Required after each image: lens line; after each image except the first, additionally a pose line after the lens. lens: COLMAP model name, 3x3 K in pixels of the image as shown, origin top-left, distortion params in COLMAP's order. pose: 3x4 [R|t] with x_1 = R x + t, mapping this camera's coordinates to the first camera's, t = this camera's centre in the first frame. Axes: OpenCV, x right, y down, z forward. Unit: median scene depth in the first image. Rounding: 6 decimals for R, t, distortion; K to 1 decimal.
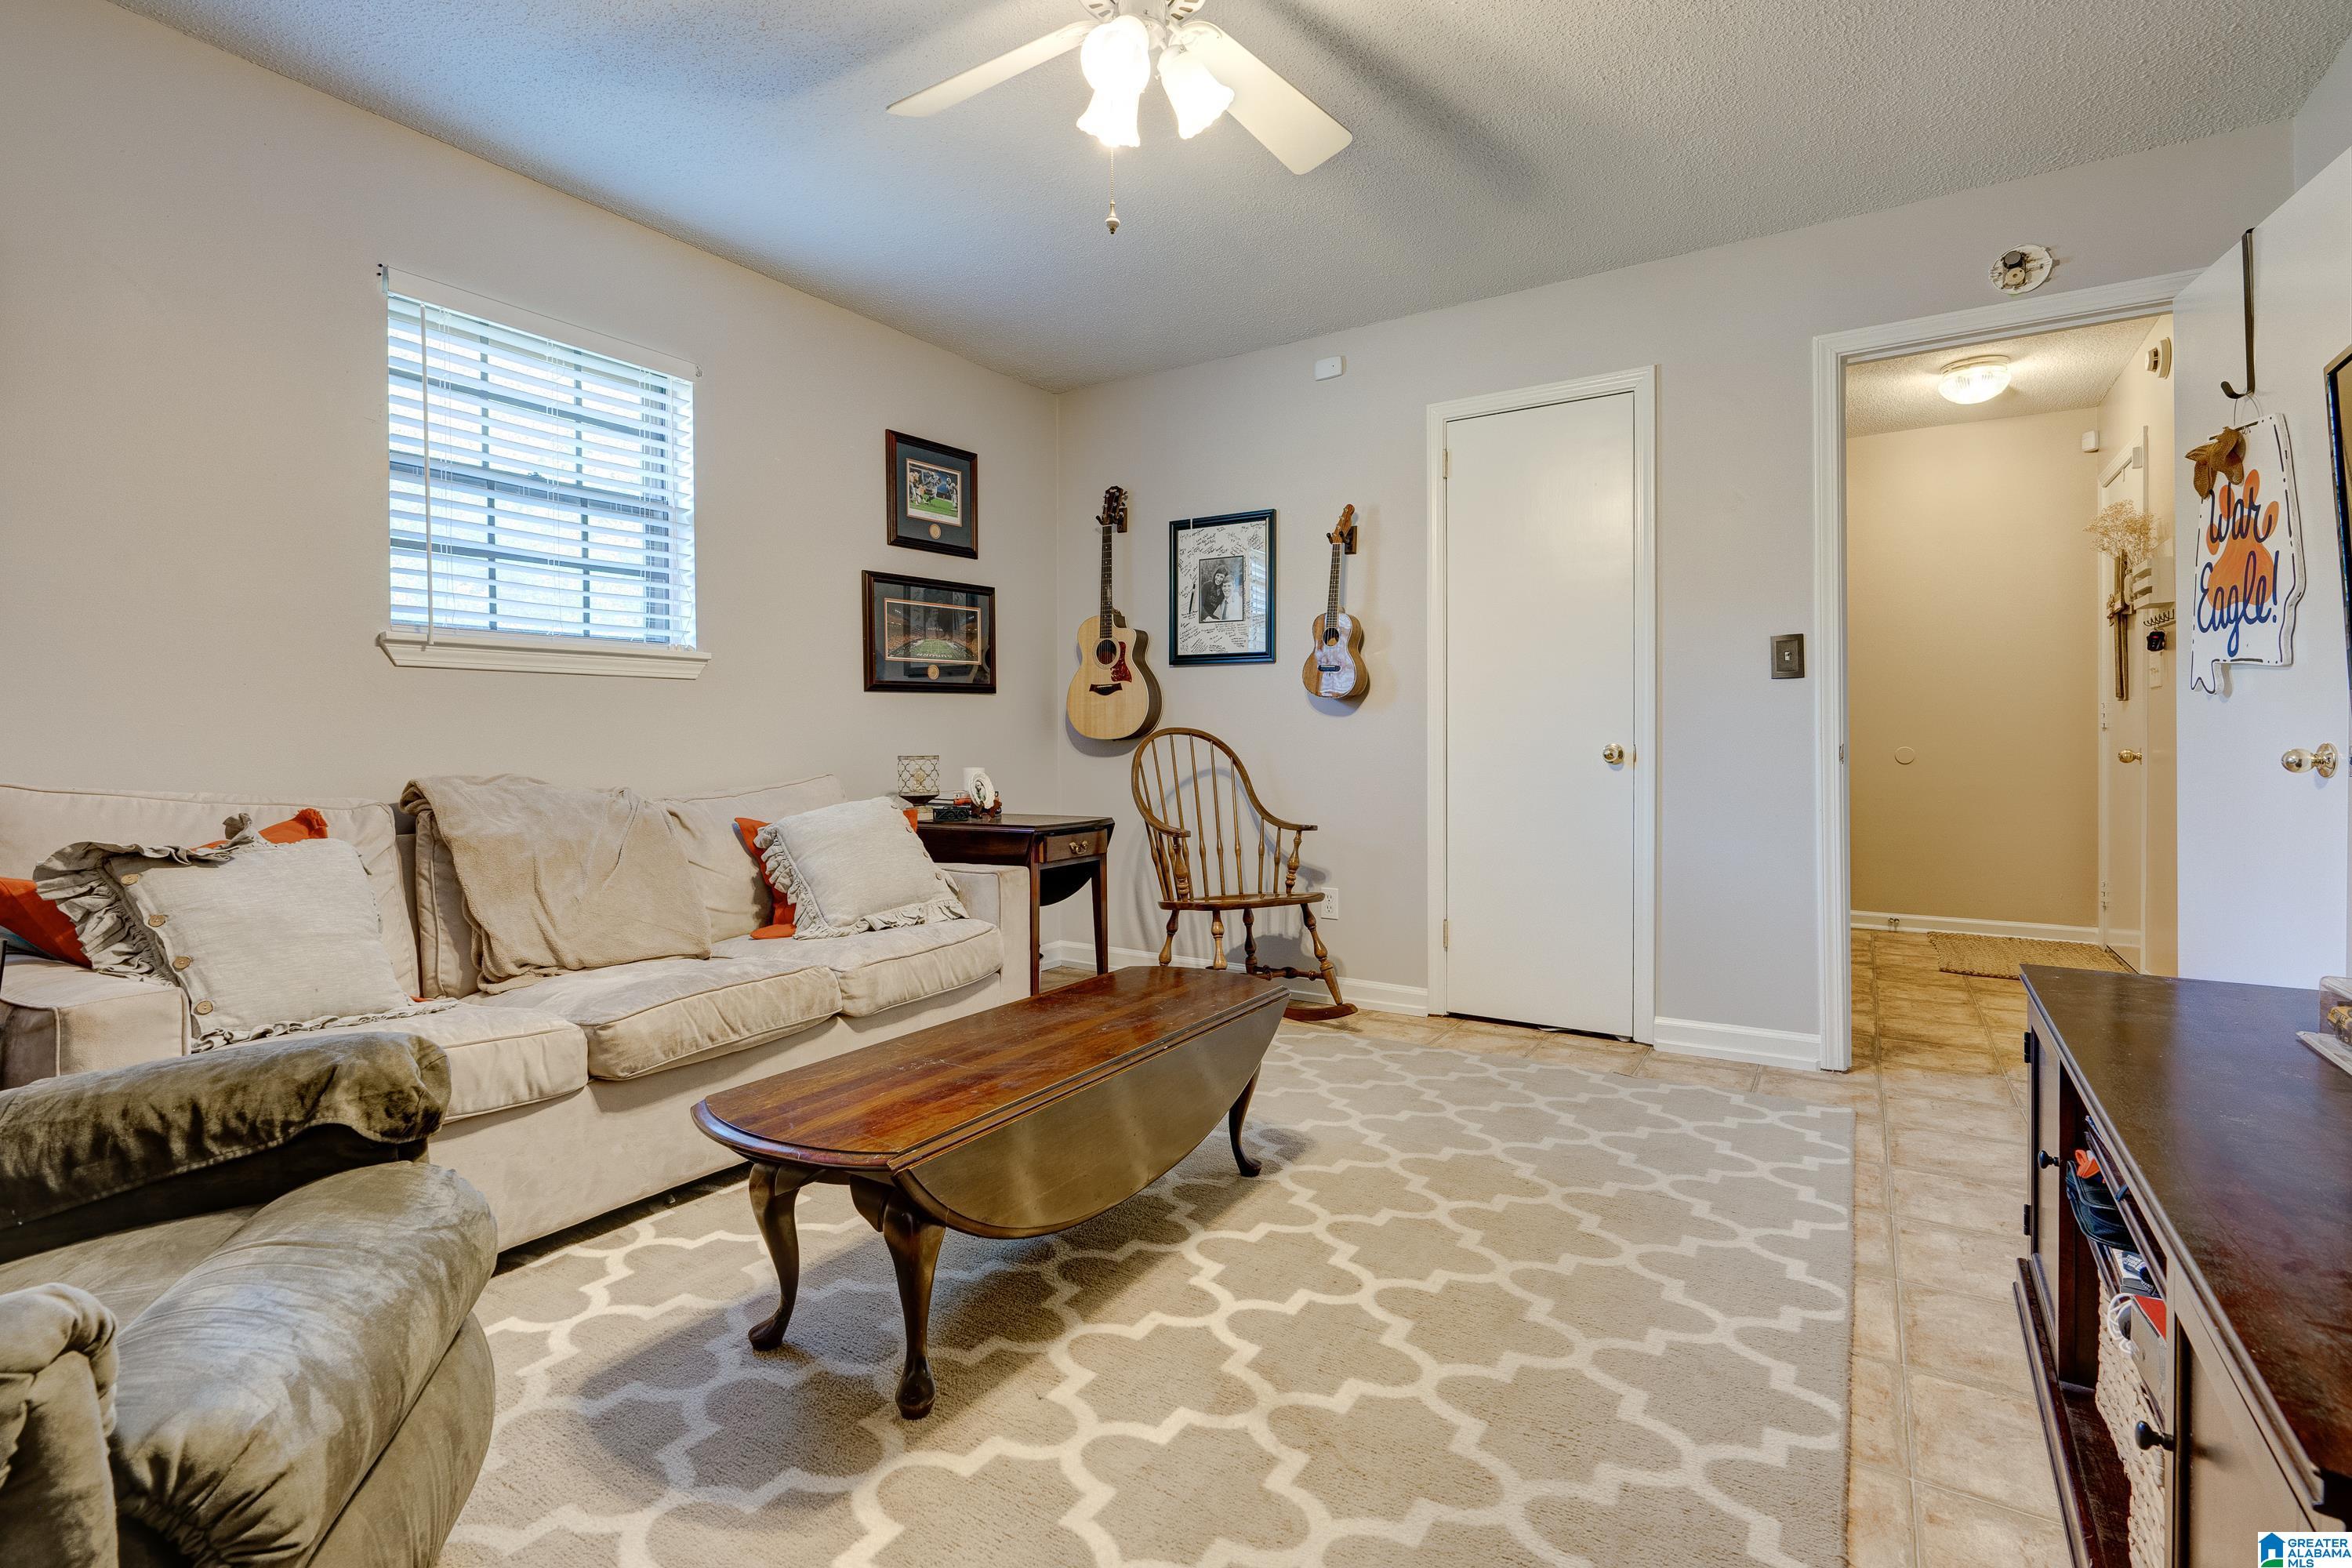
lens RADIAL K [[1077.9, 0, 1179.1], [0, 1077.9, 764.5], [0, 0, 1]] dist [-0.001420, 0.000214]
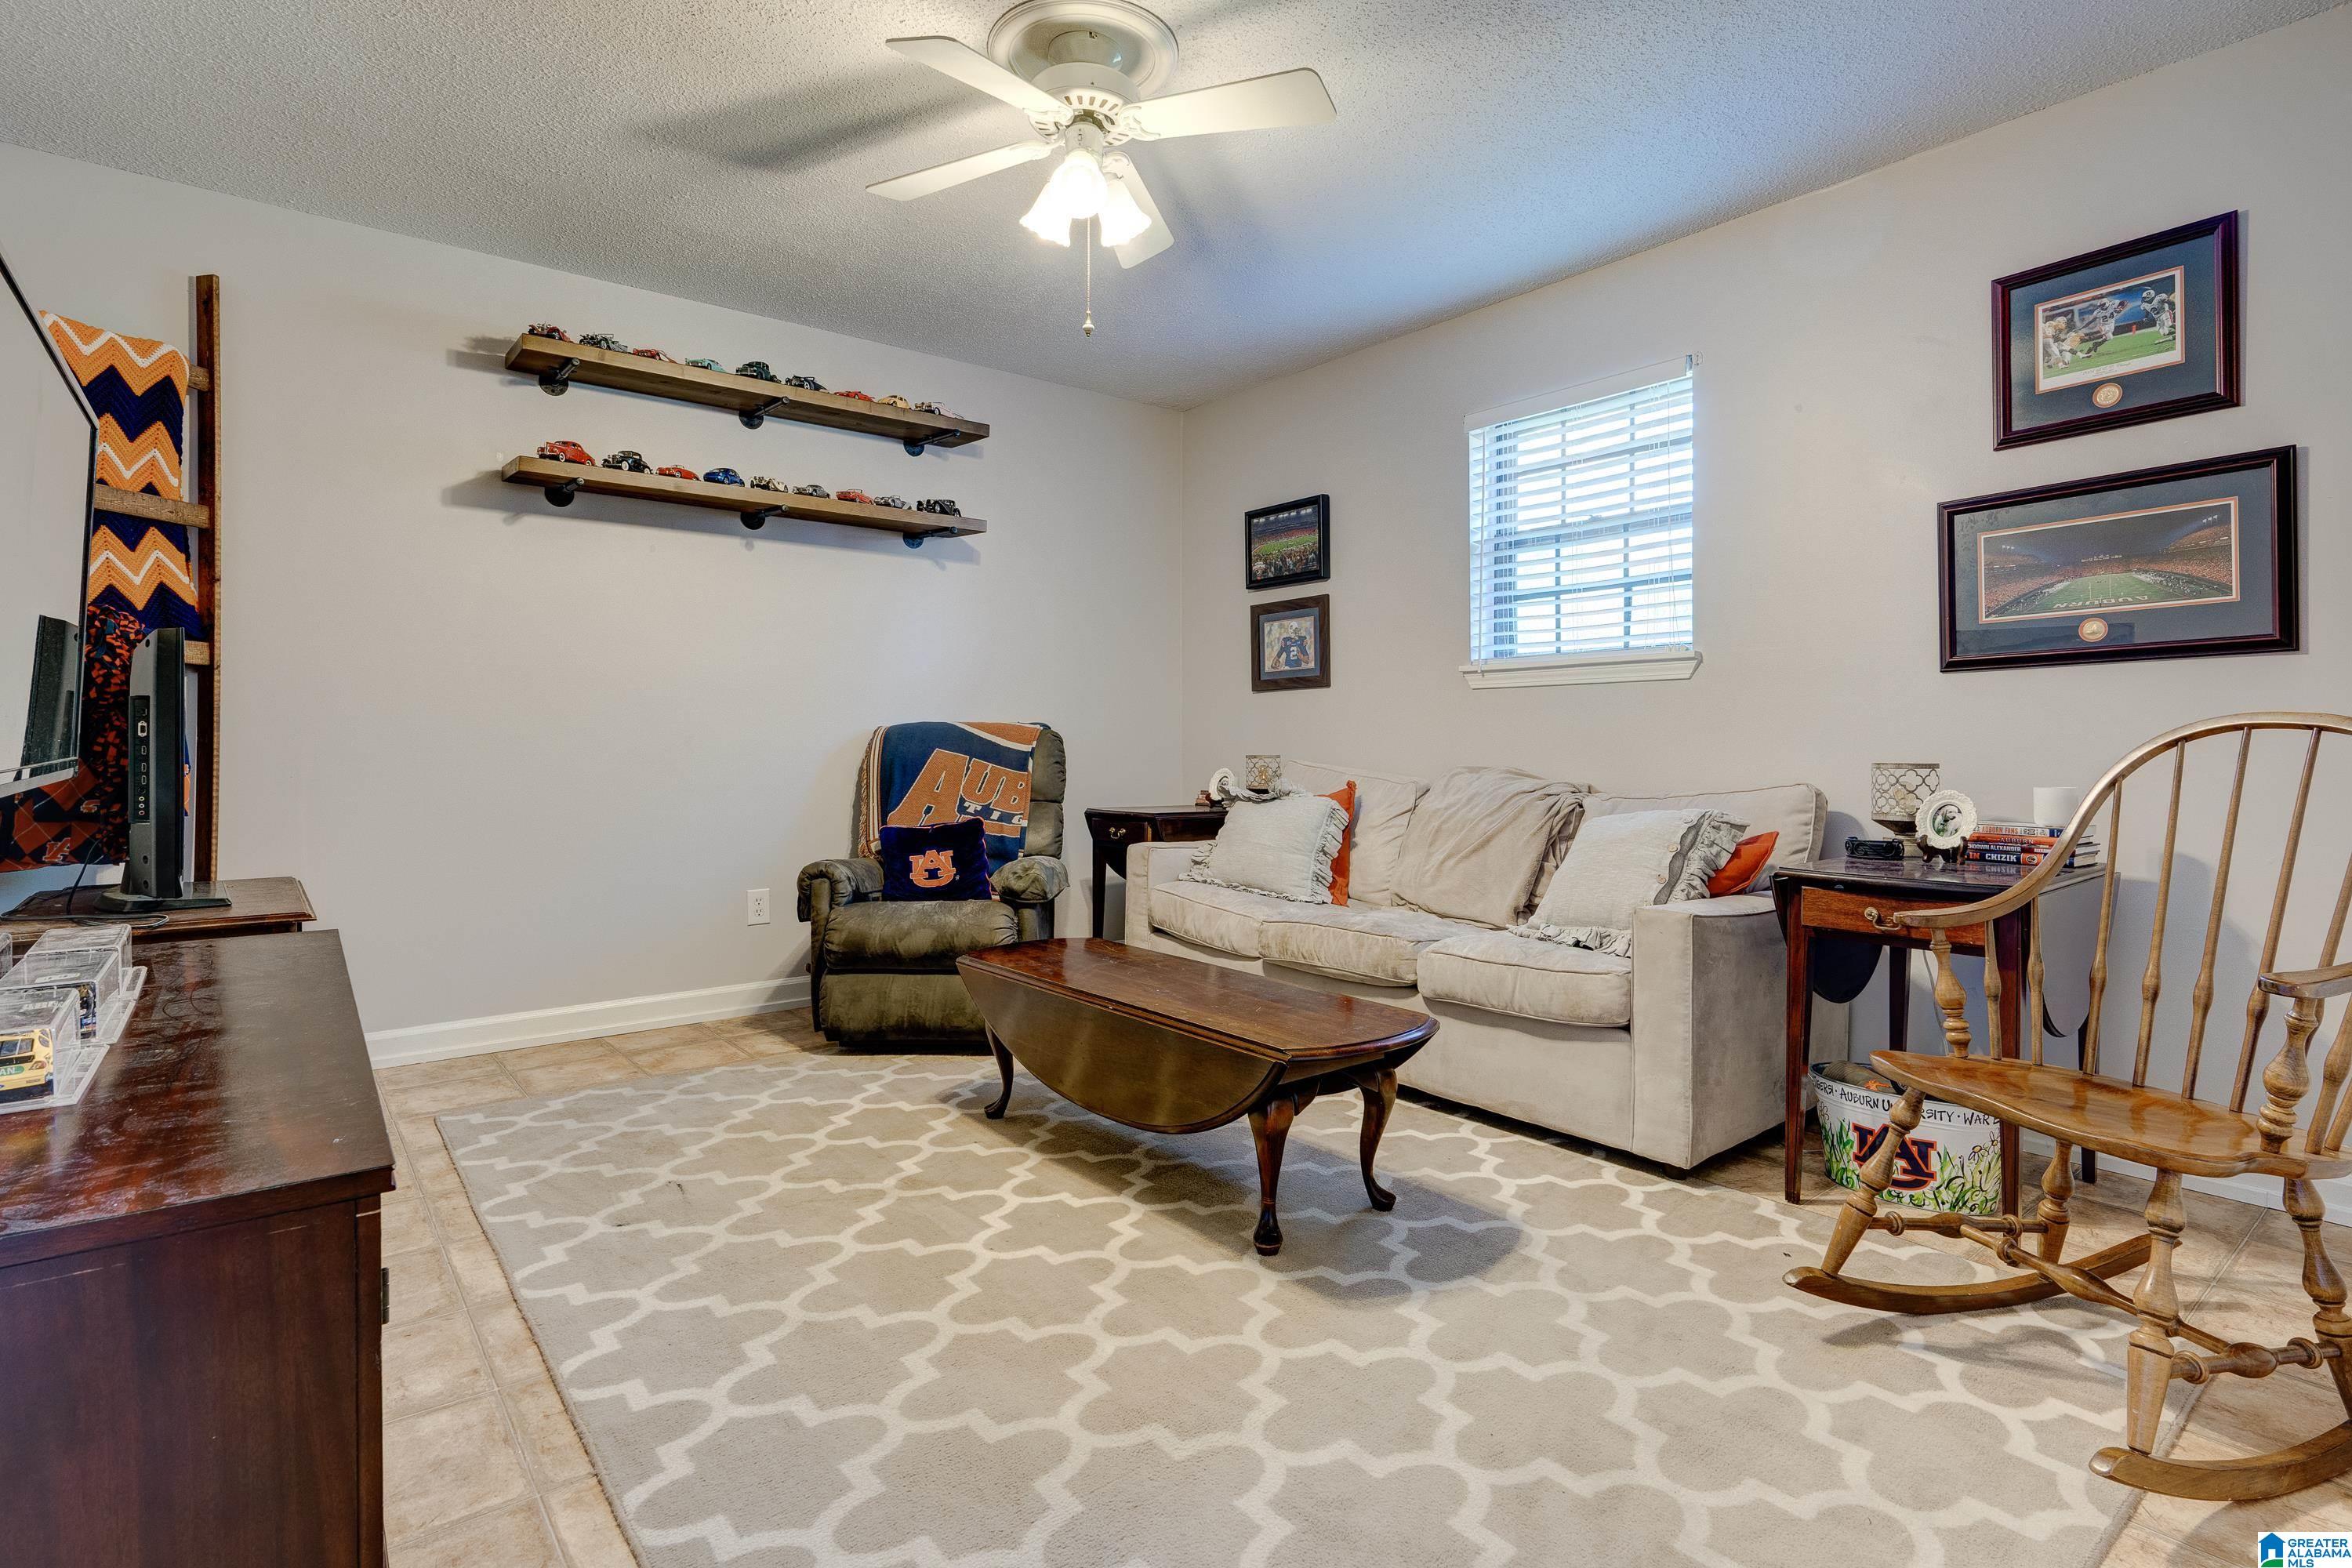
lens RADIAL K [[1196.1, 0, 1178.9], [0, 1196.1, 767.8], [0, 0, 1]] dist [-0.016801, -0.000130]
pose [[-0.336819, 0.013299, -0.941475, 0.827765], [-0.028040, 0.999315, 0.024148, -0.013507], [0.941152, 0.034532, -0.336215, 1.071112]]
